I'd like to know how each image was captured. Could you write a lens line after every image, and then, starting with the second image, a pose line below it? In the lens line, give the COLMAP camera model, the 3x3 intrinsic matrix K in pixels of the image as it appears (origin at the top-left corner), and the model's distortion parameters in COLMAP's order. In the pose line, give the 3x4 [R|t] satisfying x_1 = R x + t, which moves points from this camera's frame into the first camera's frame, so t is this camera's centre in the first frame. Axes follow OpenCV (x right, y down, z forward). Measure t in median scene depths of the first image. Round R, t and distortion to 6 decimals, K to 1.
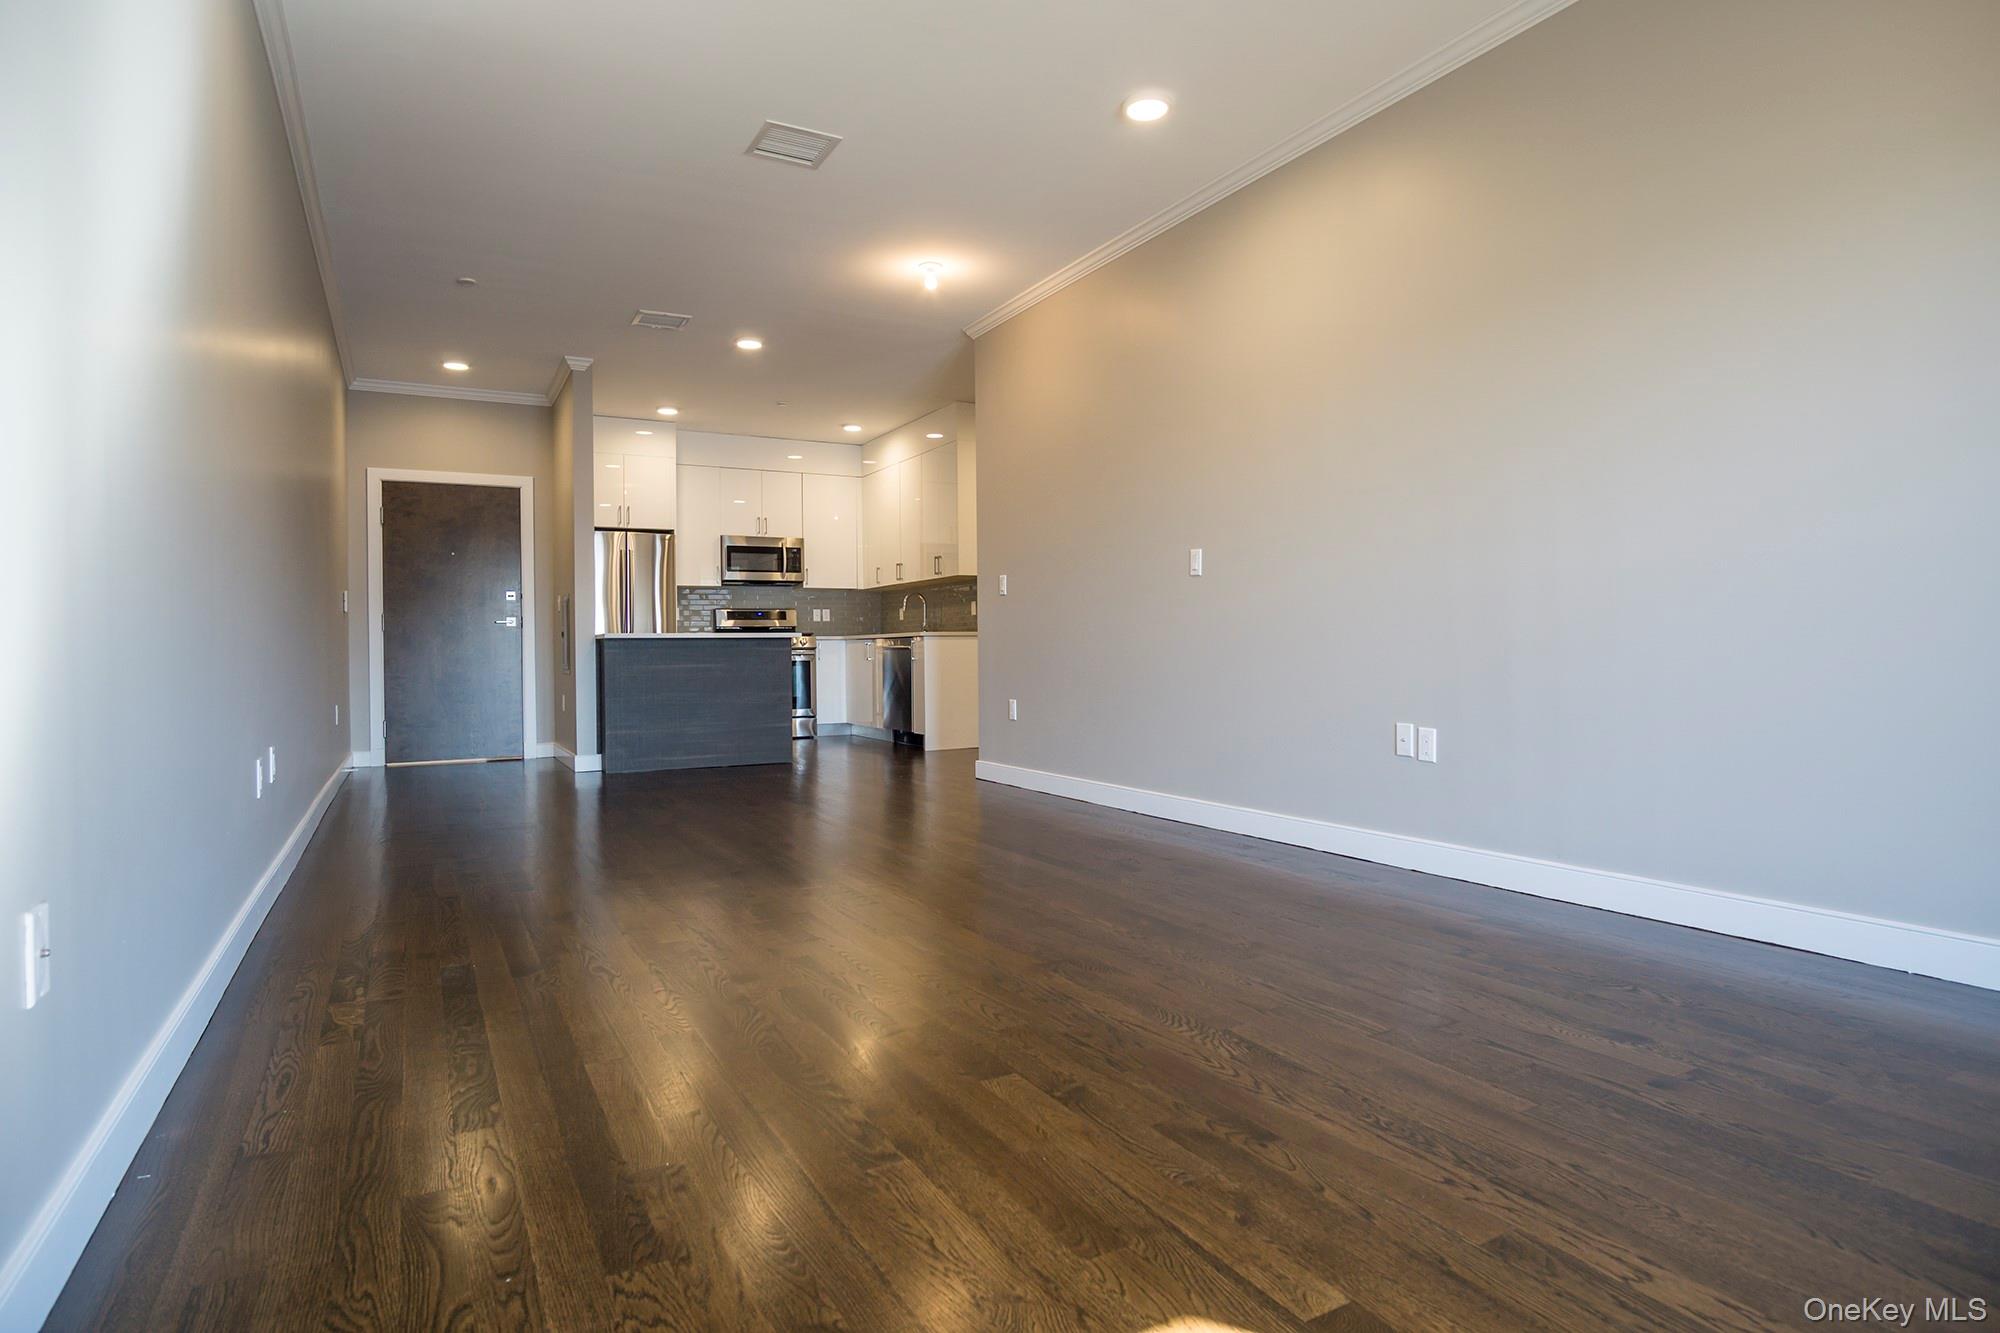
lens RADIAL K [[1068.1, 0, 994.5], [0, 1068.1, 646.7], [0, 0, 1]] dist [-0.029683, 0.000974]
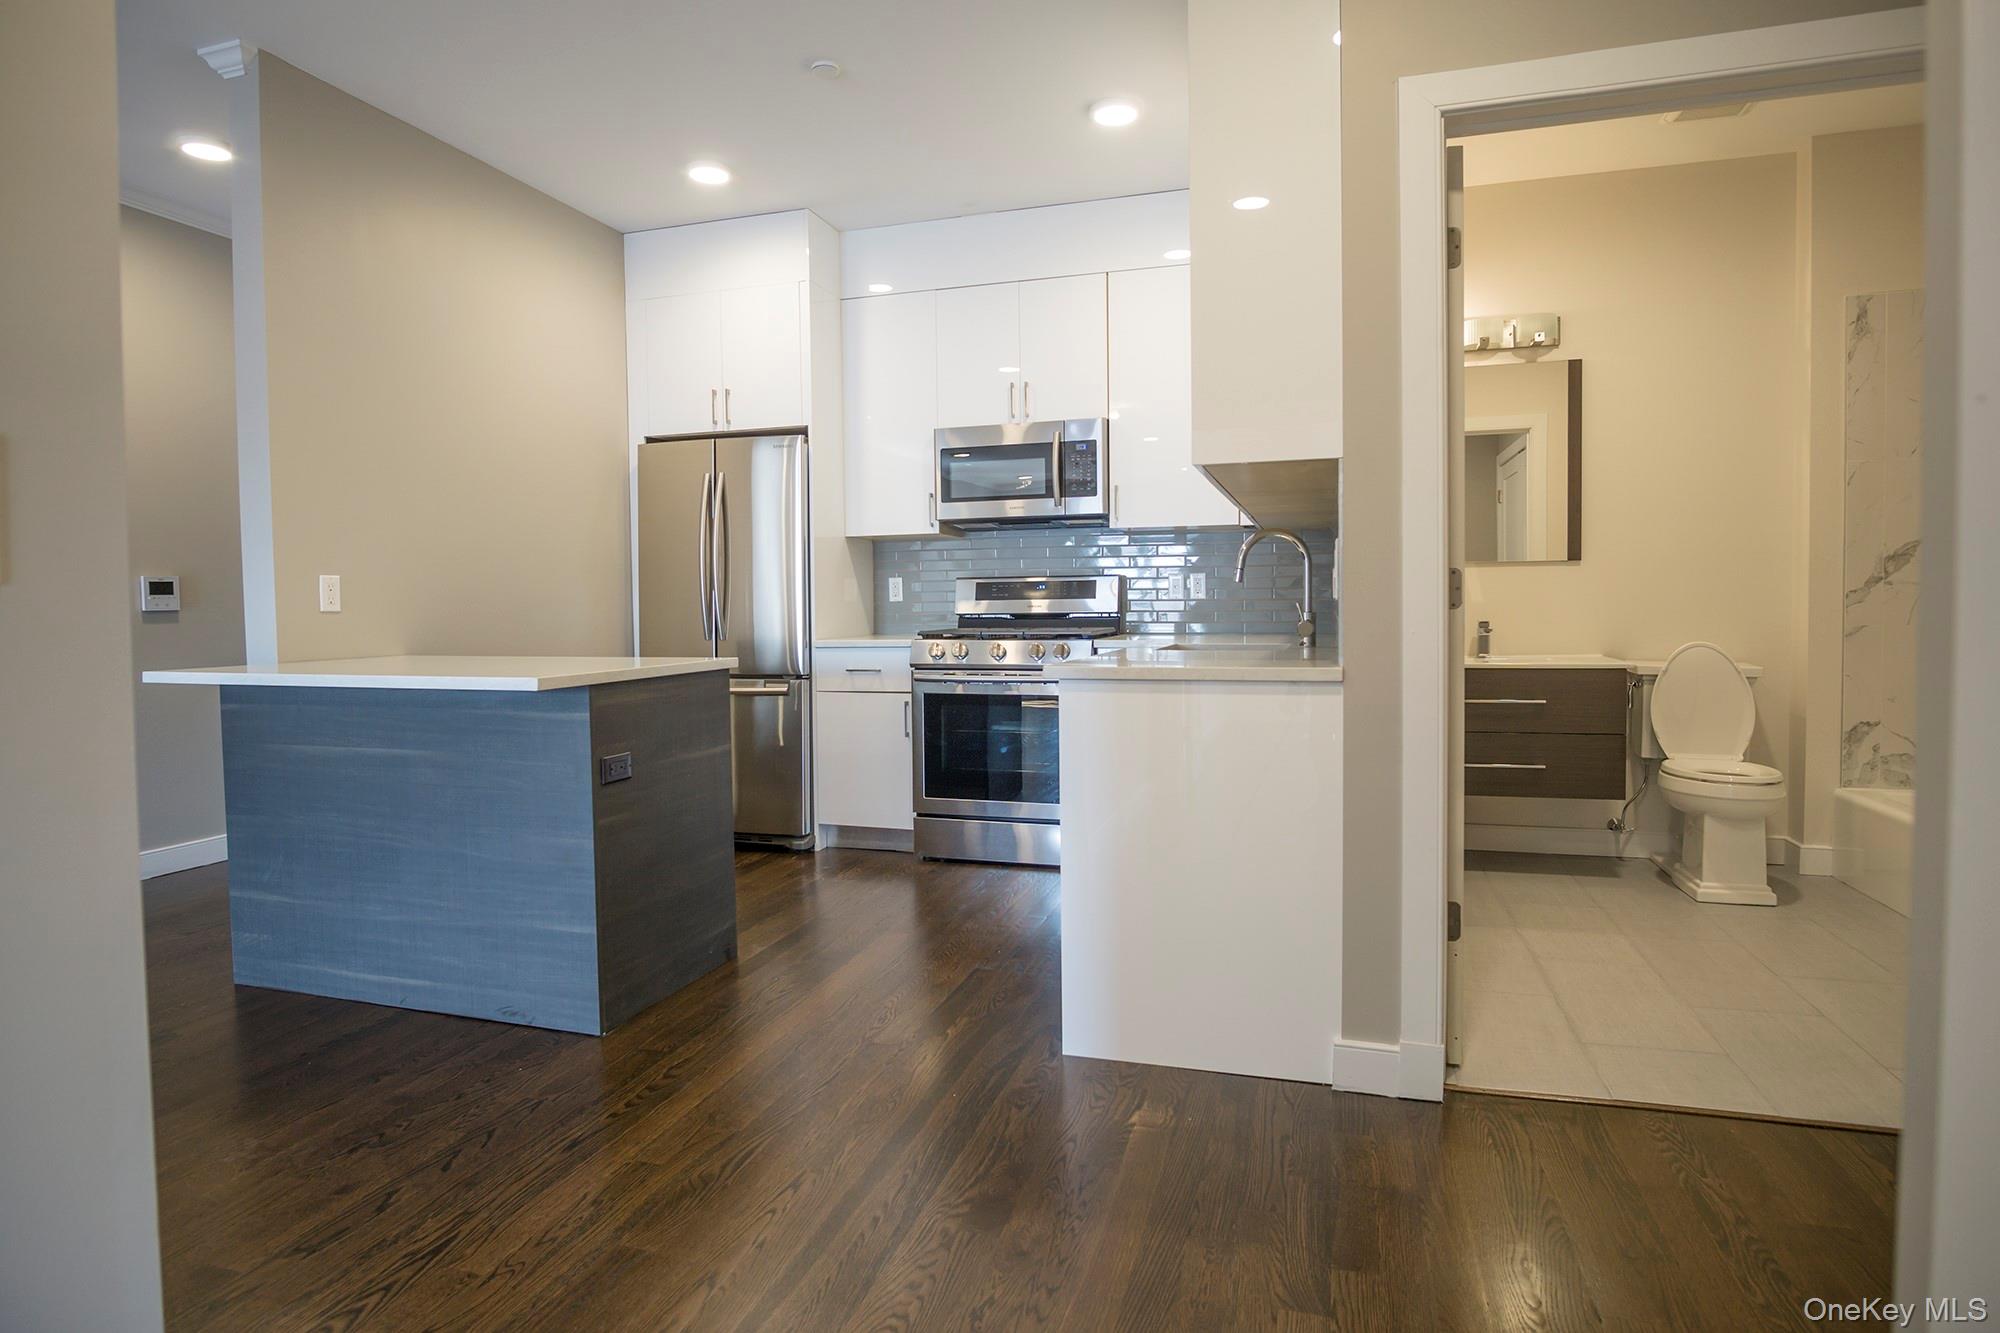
lens RADIAL K [[1068.1, 0, 994.5], [0, 1068.1, 646.7], [0, 0, 1]] dist [-0.029683, 0.000974]
pose [[0.692013, 0.035858, -0.720994, 0.117661], [0.002847, 0.998622, 0.052399, -0.029725], [0.721879, -0.038314, 0.690957, 0.661498]]
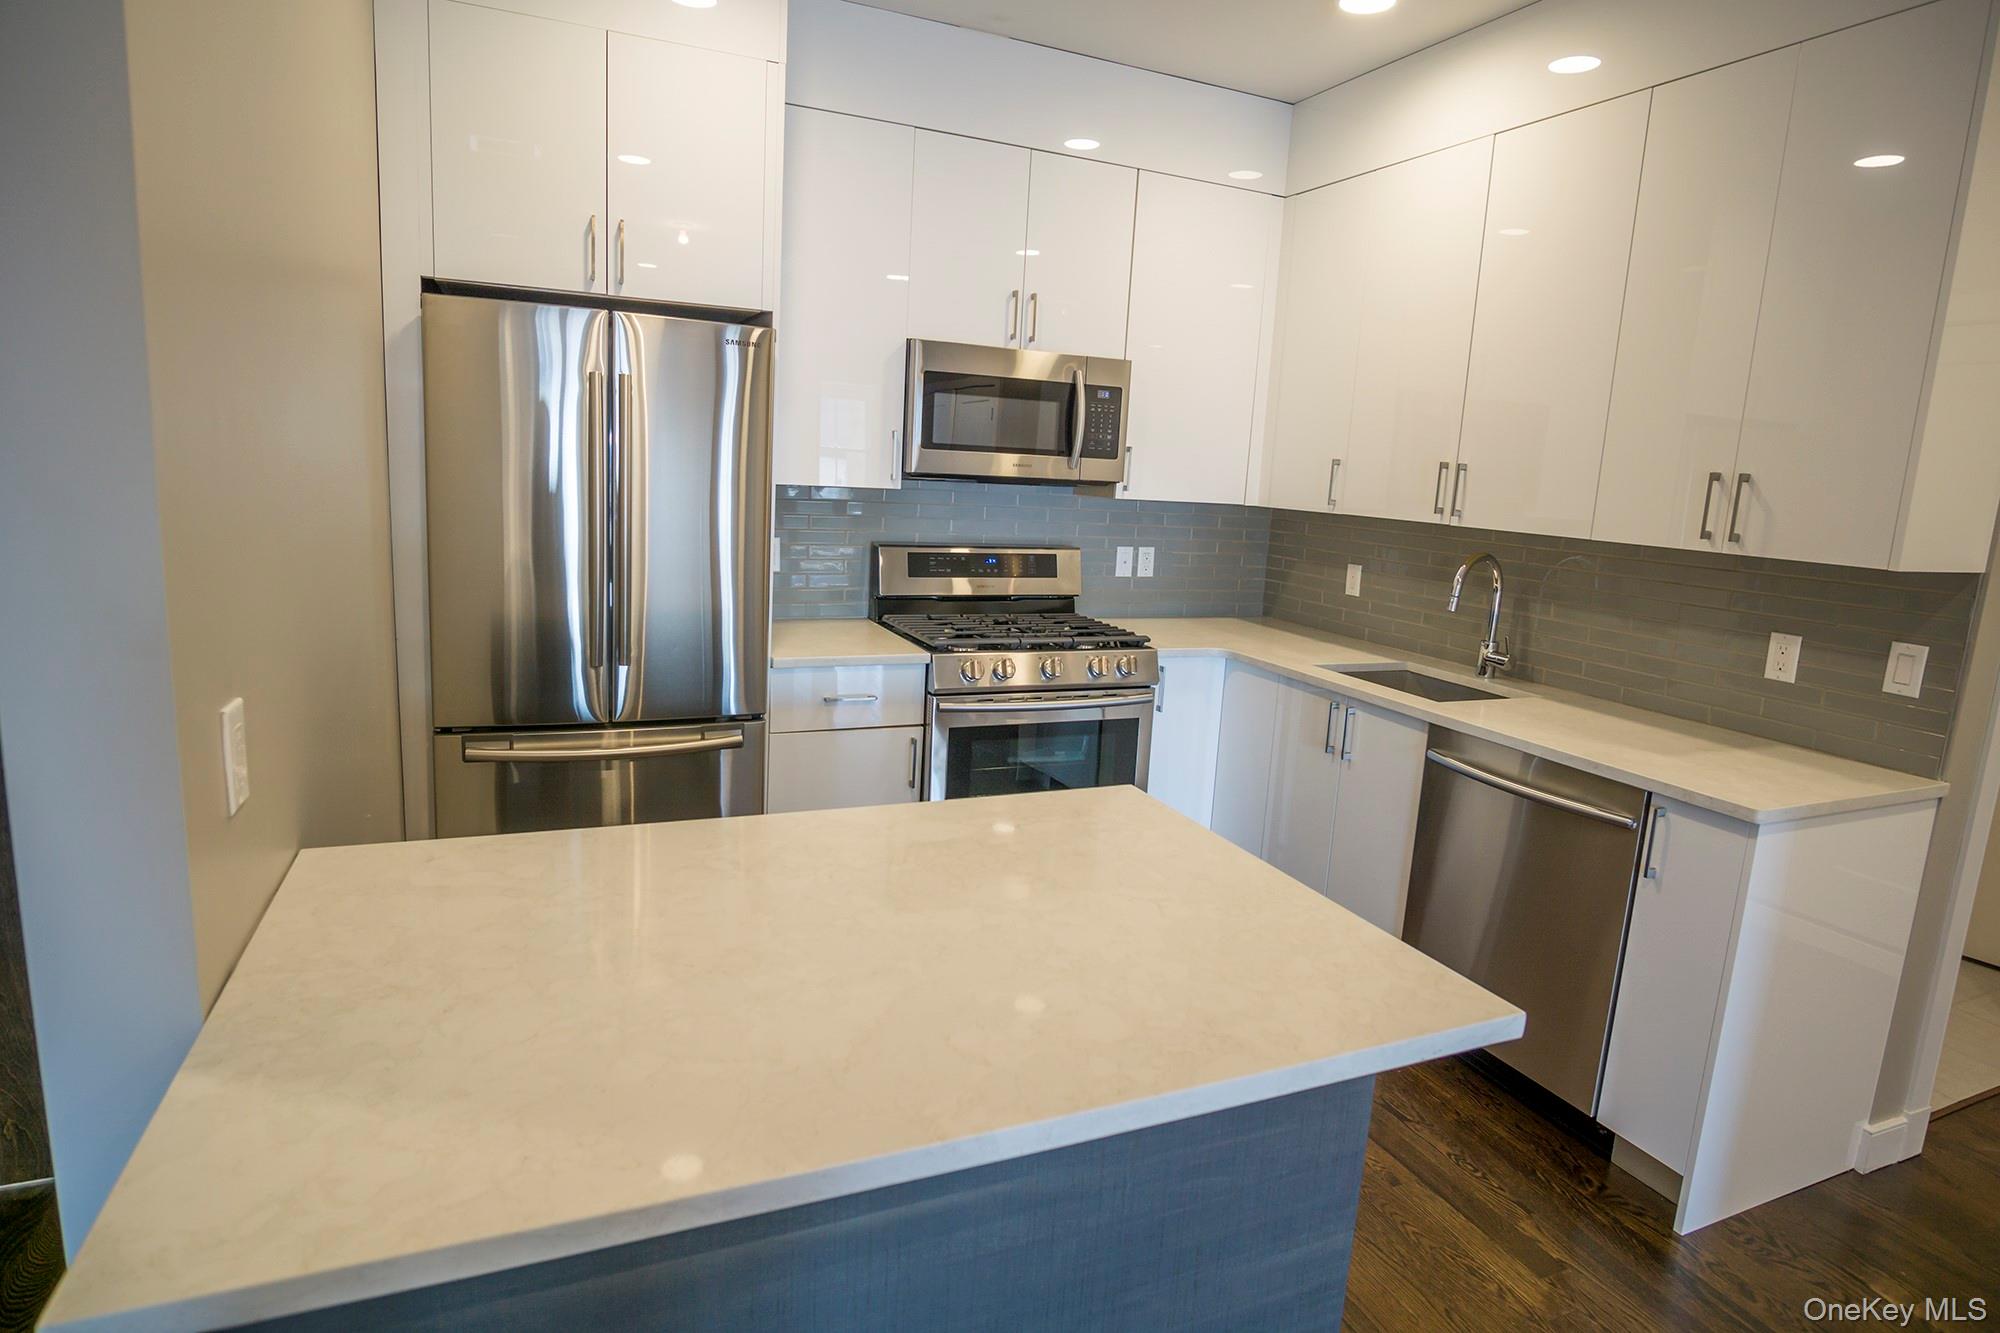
lens RADIAL K [[1068.1, 0, 994.5], [0, 1068.1, 646.7], [0, 0, 1]] dist [-0.029683, 0.000974]
pose [[0.993788, 0.077818, -0.079566, -0.190373], [-0.063201, 0.983056, 0.172066, -0.066819], [0.091608, -0.165969, 0.981867, 0.639721]]
